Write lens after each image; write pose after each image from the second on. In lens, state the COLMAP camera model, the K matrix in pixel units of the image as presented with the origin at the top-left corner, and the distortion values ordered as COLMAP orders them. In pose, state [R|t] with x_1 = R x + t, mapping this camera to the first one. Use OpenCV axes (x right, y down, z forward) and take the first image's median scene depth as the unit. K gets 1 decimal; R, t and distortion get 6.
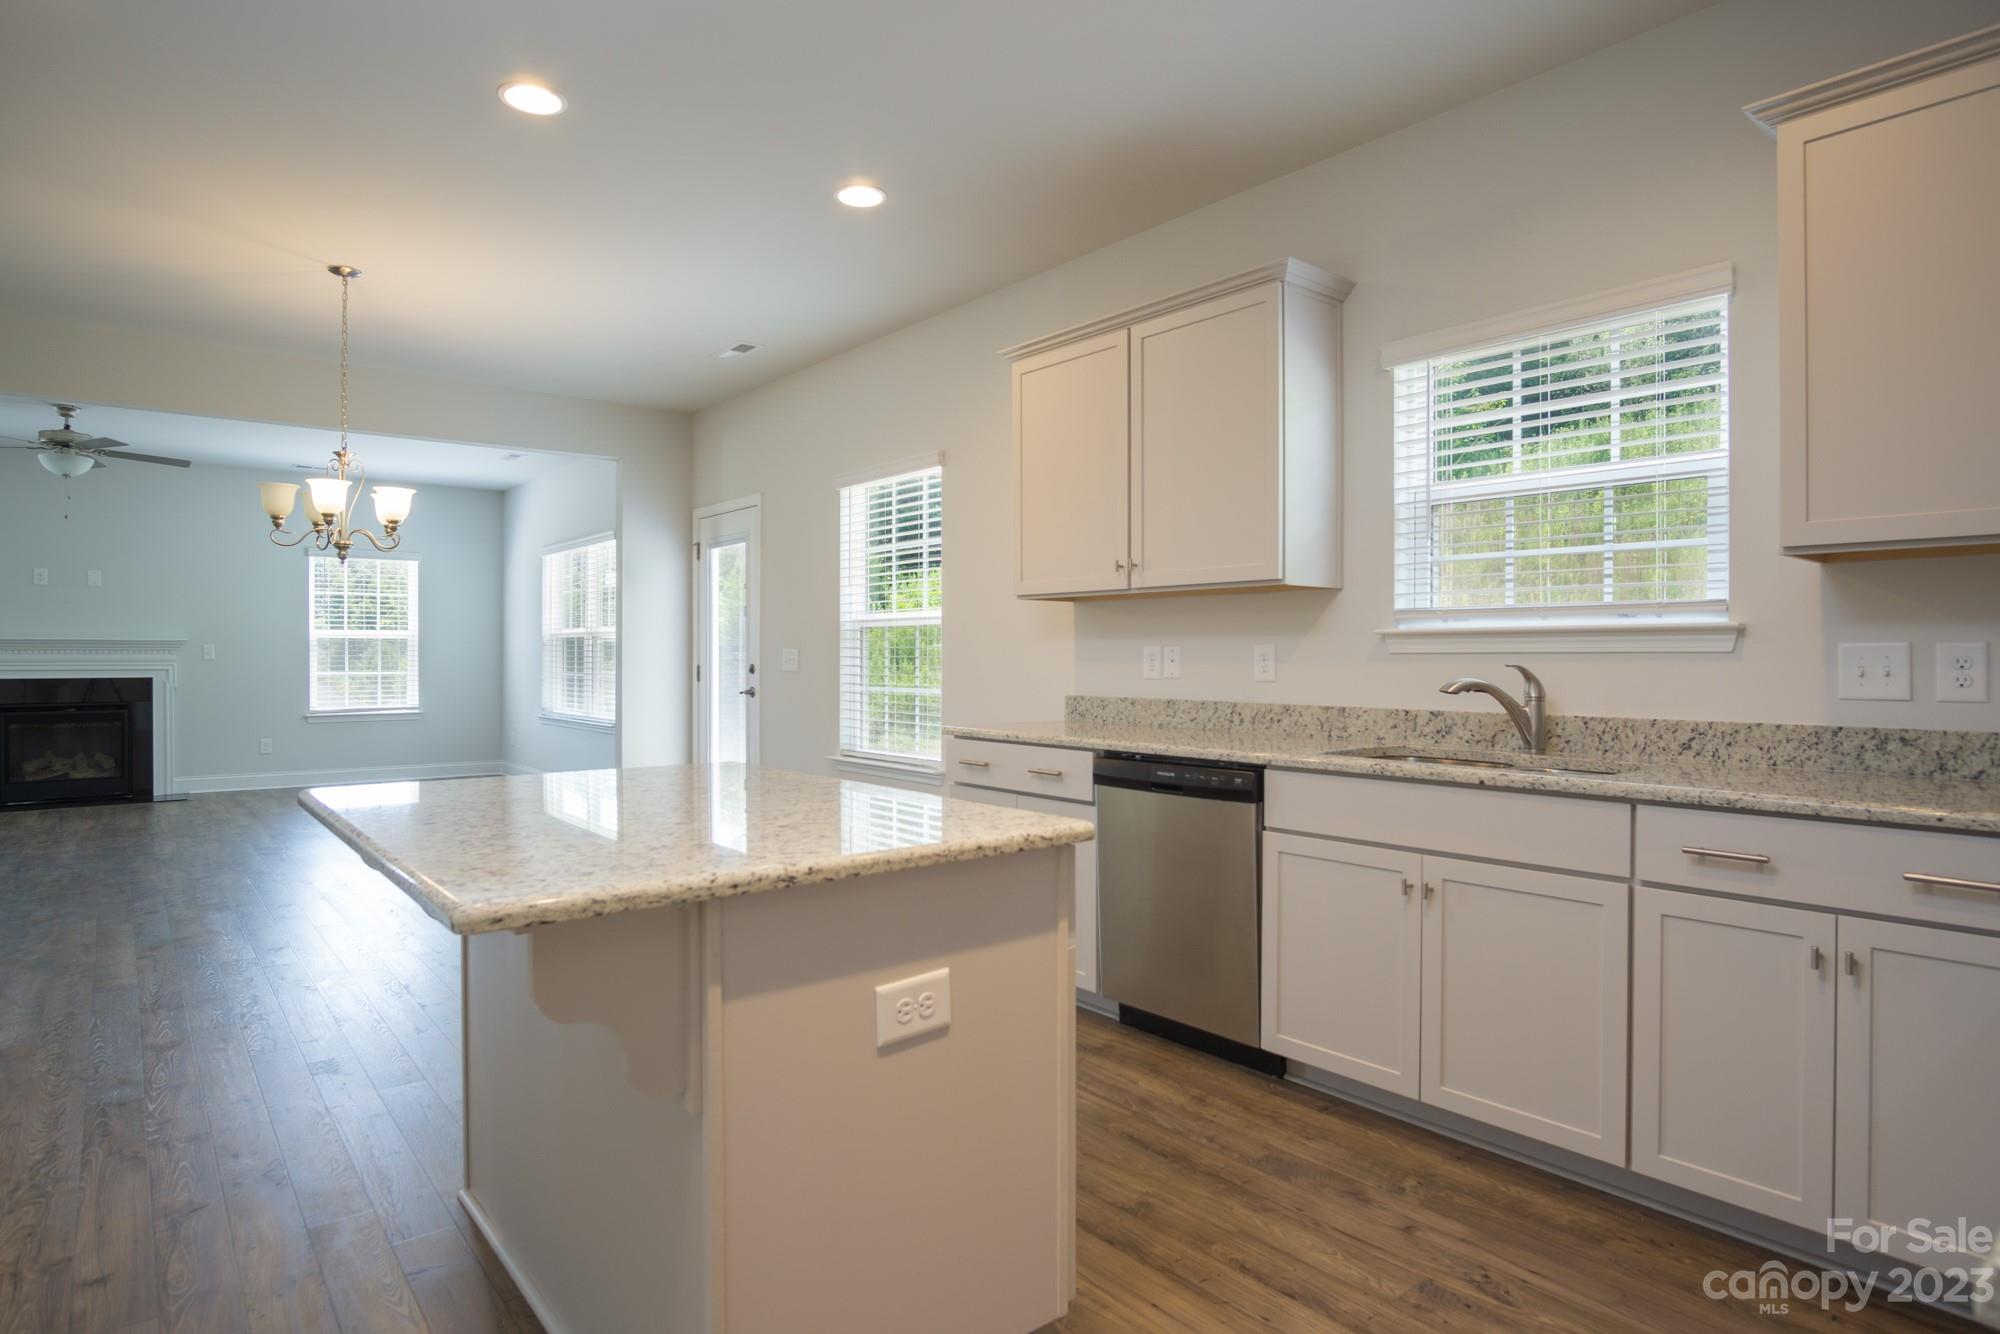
lens RADIAL K [[1075.5, 0, 990.8], [0, 1075.5, 674.5], [0, 0, 1]] dist [-0.010830, -0.001419]
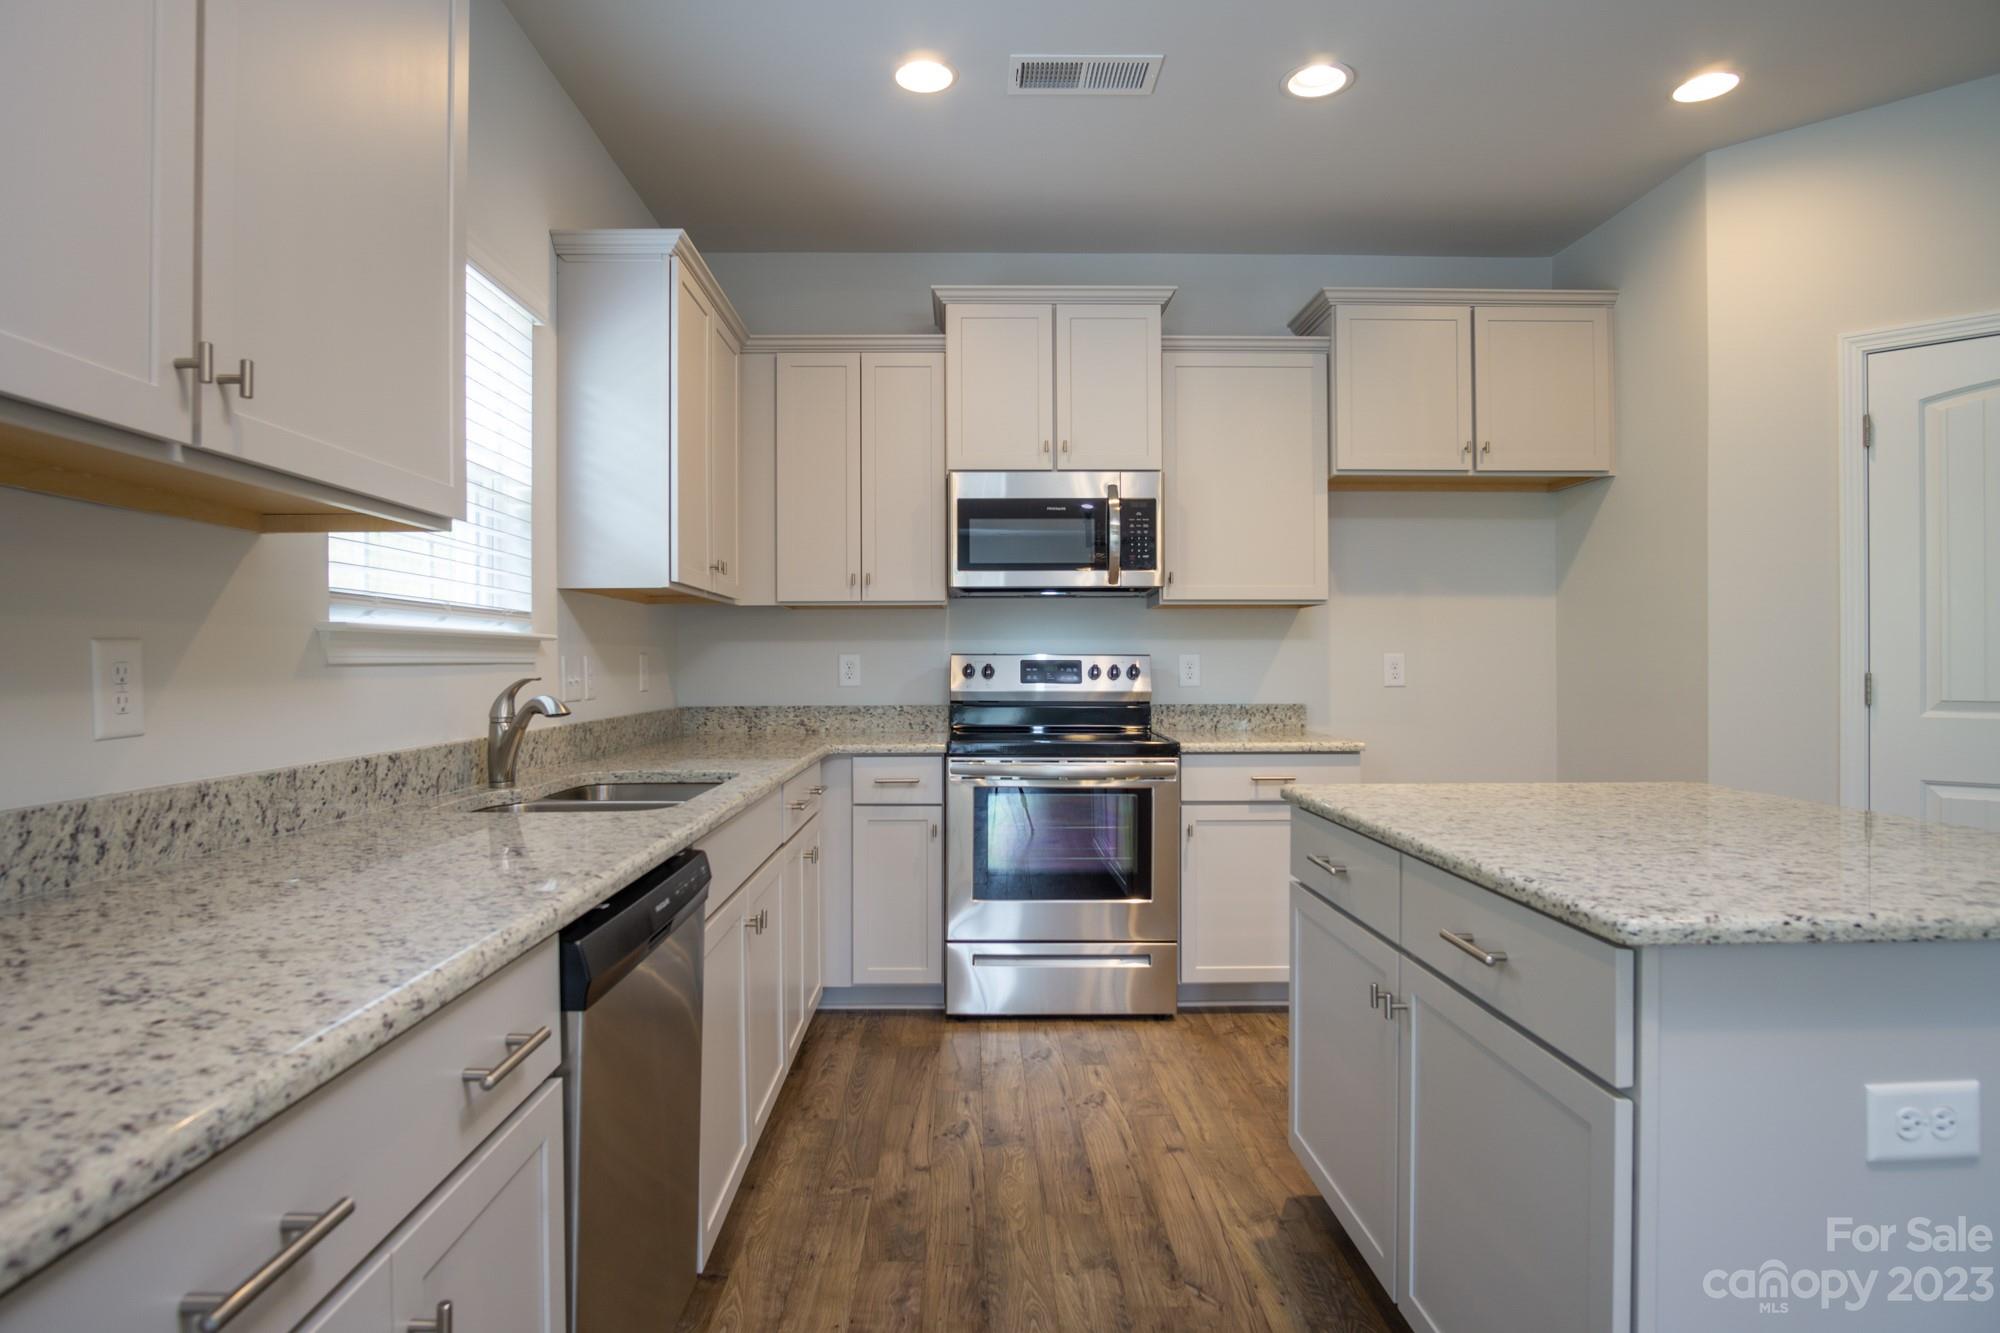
lens RADIAL K [[1075.5, 0, 976.1], [0, 1075.5, 656.9], [0, 0, 1]] dist [-0.010830, -0.001419]
pose [[-0.772273, 0.002851, 0.635284, -0.253816], [0.011666, 0.999885, 0.009694, -0.024993], [-0.635184, 0.014898, -0.772217, 1.223530]]
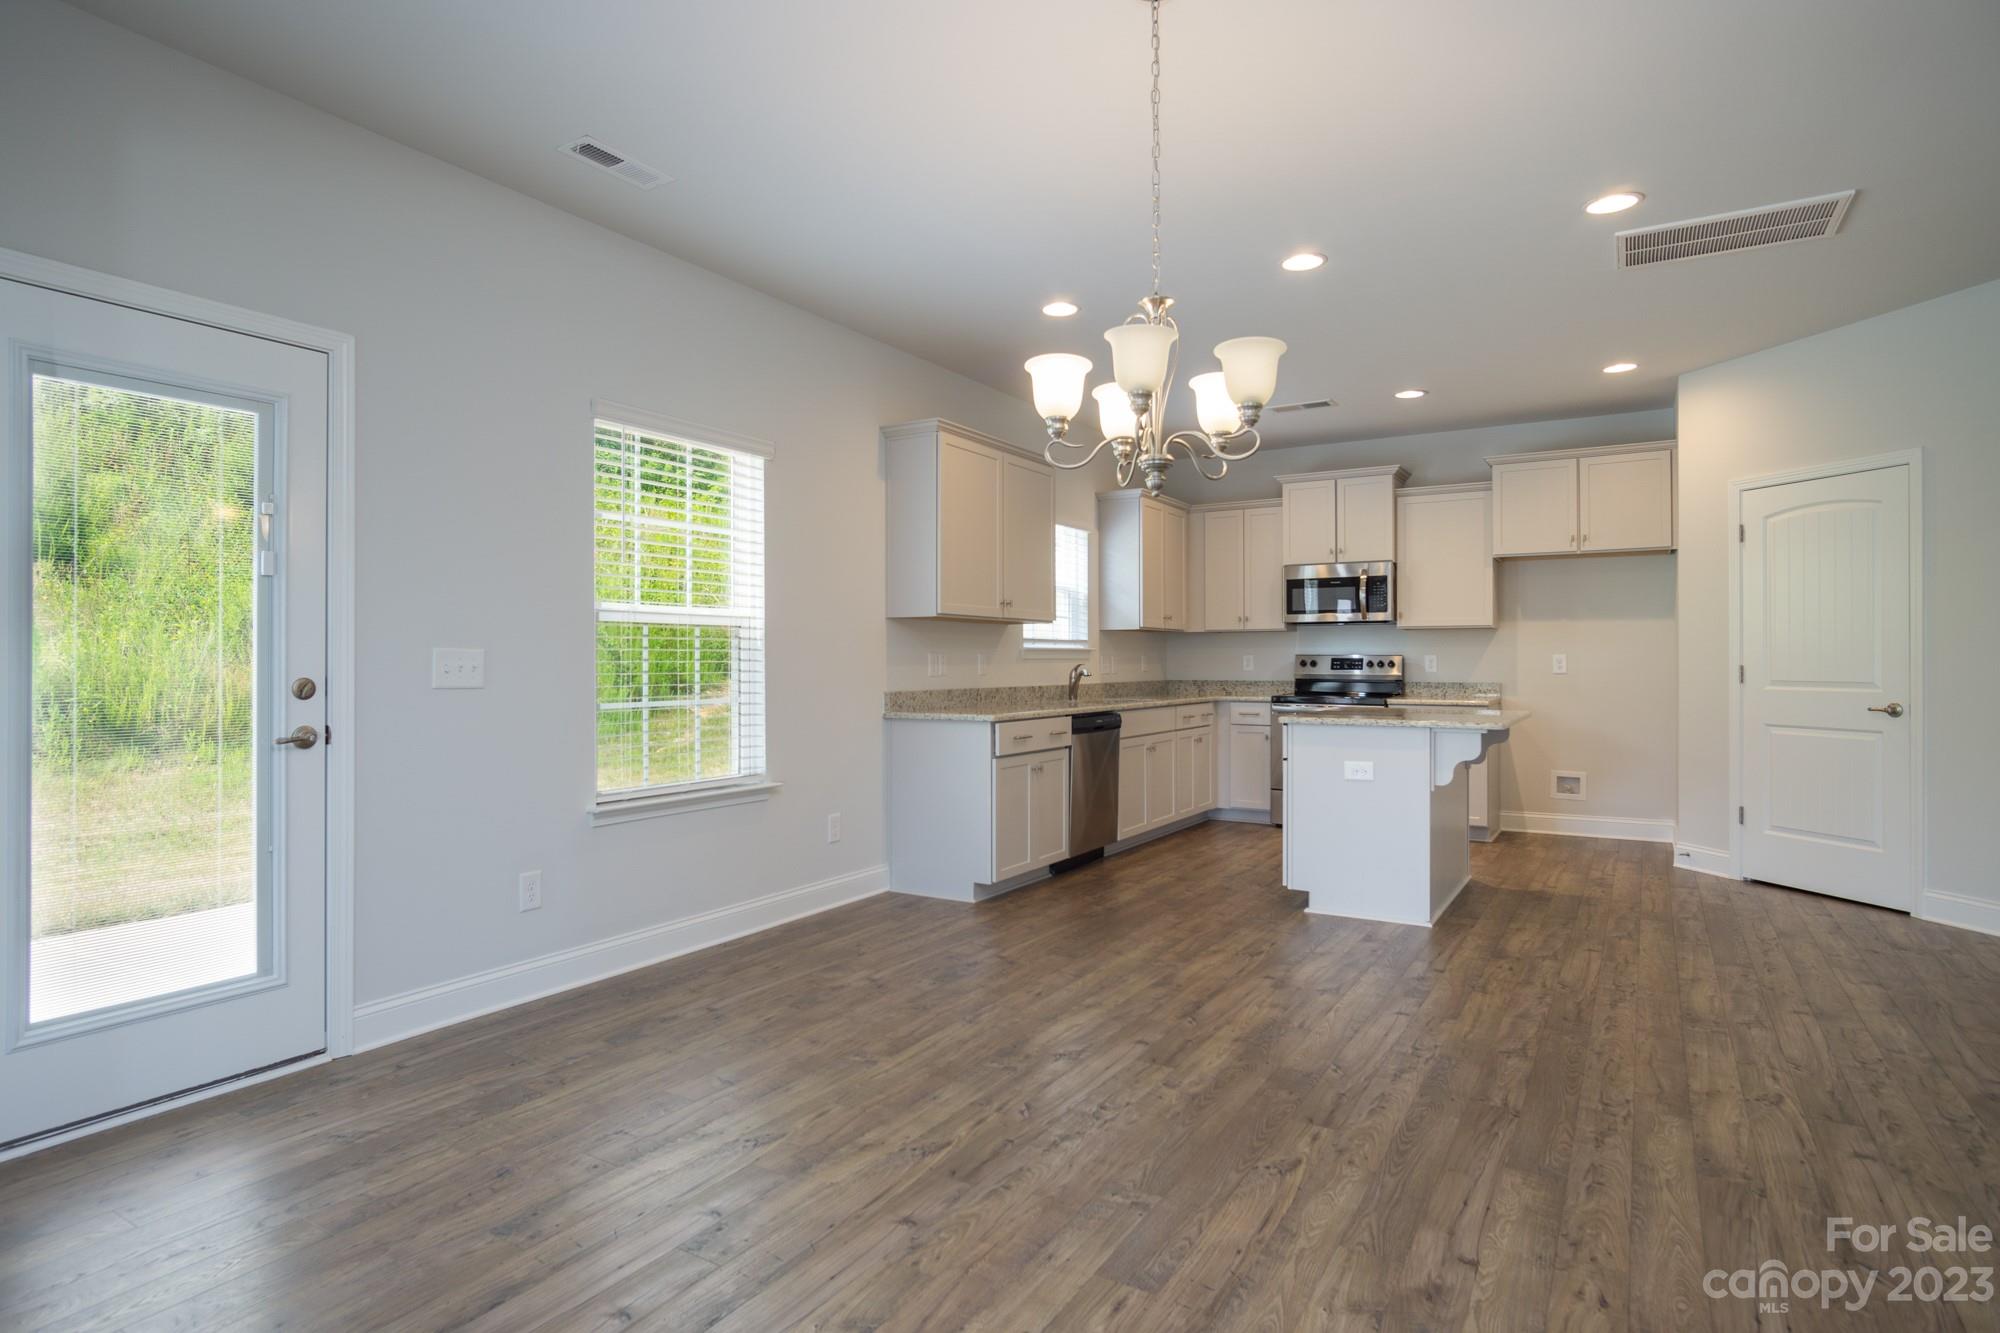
lens RADIAL K [[1075.5, 0, 1014.3], [0, 1075.5, 646.6], [0, 0, 1]] dist [-0.010830, -0.001419]
pose [[-0.330216, 0.010025, 0.943852, -1.530826], [0.015740, 0.999863, -0.005113, -0.032746], [-0.943774, 0.013168, -0.330328, 1.687320]]
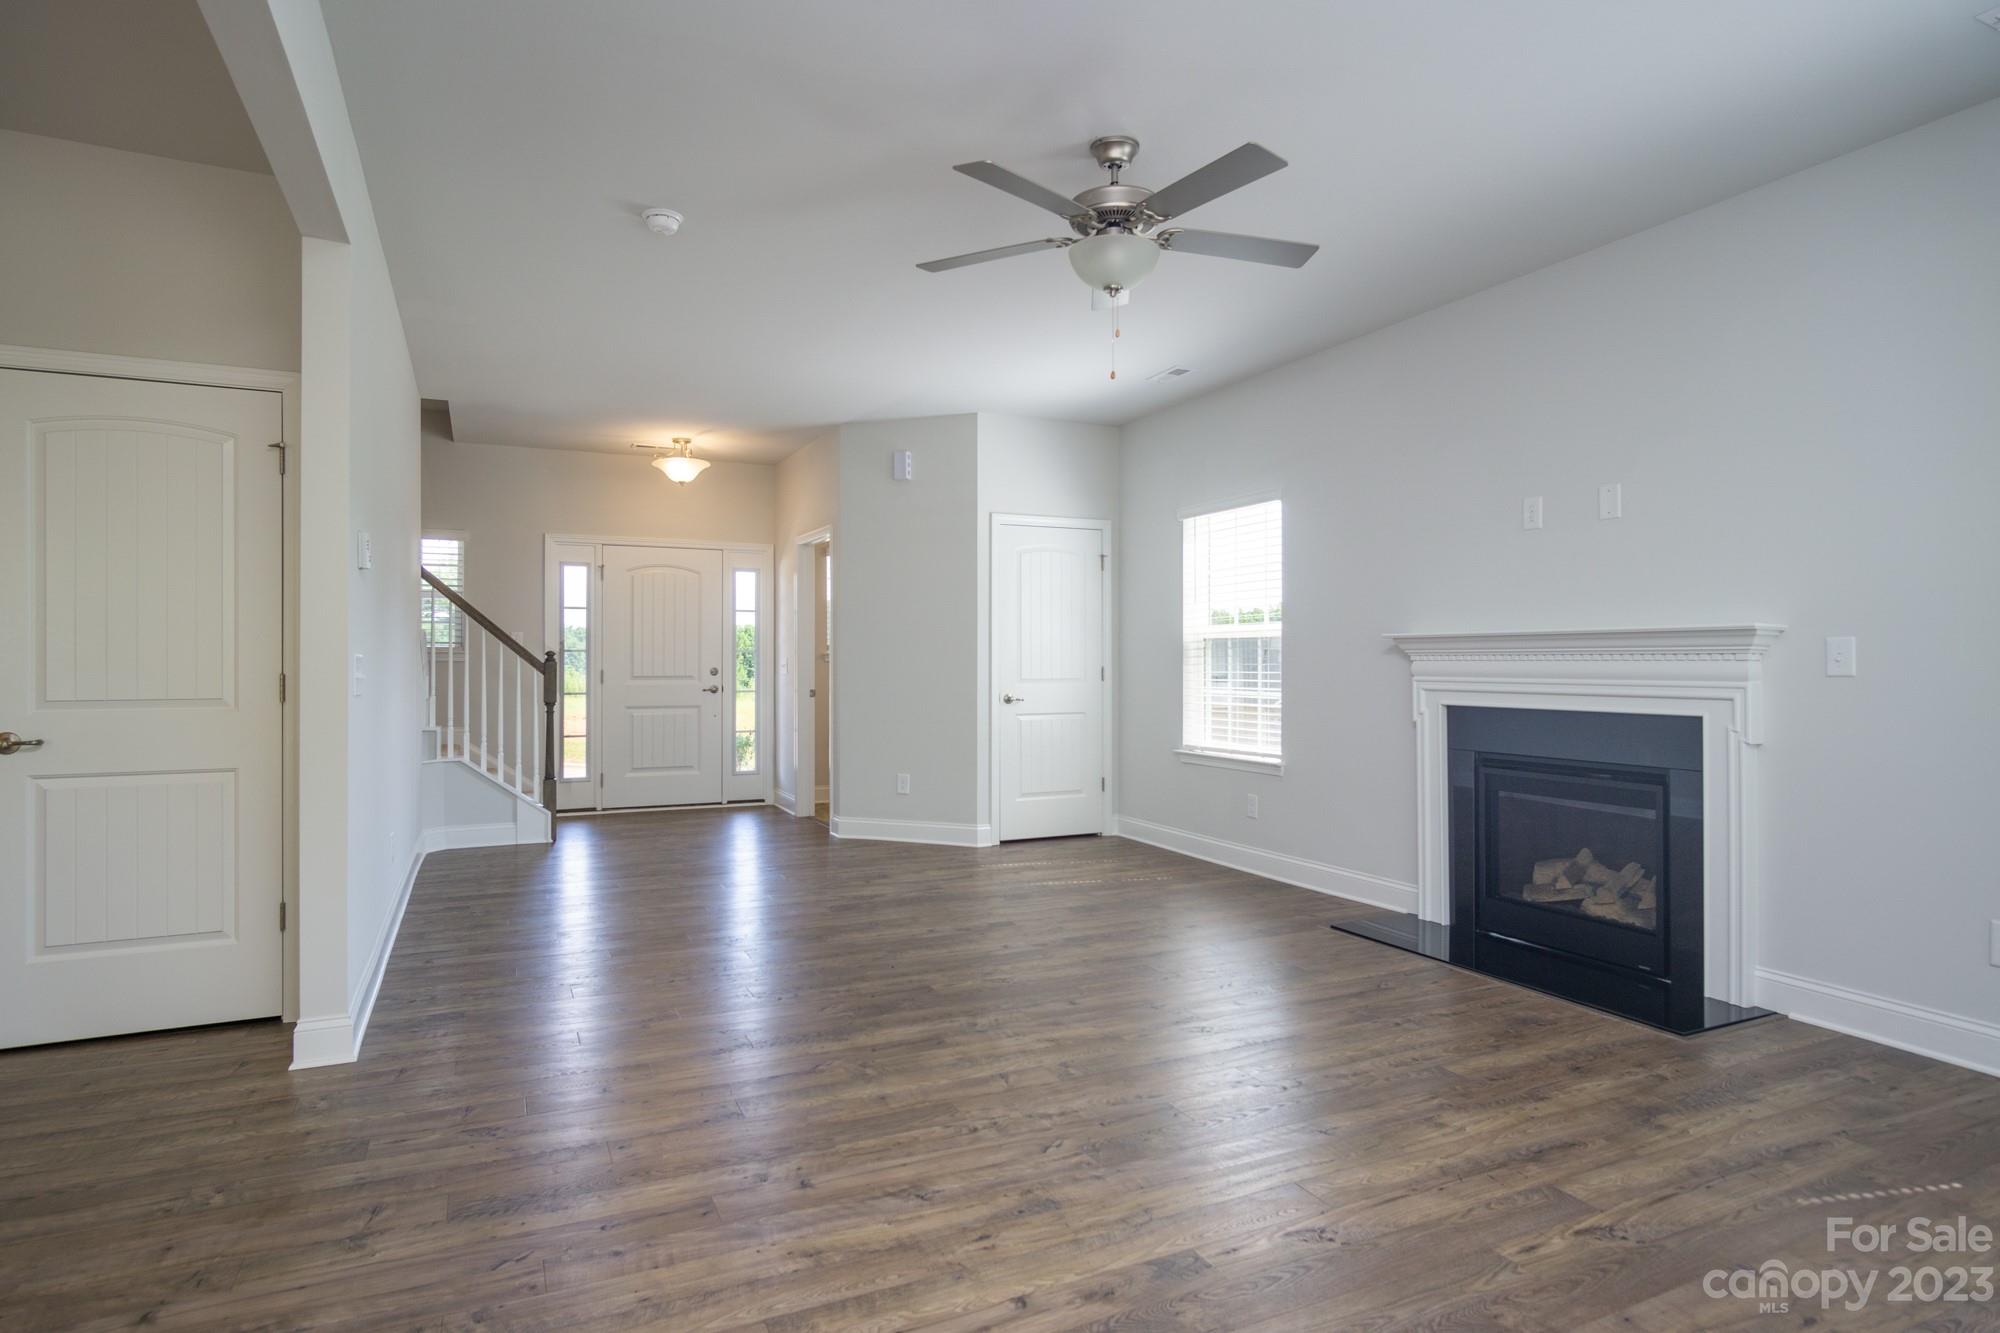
lens RADIAL K [[1075.5, 0, 999.7], [0, 1075.5, 657.4], [0, 0, 1]] dist [-0.010830, -0.001419]
pose [[-0.241960, -0.001395, -0.970285, -0.827217], [-0.018393, 0.999826, 0.003150, -0.041013], [0.970112, 0.018608, -0.241943, 2.182798]]
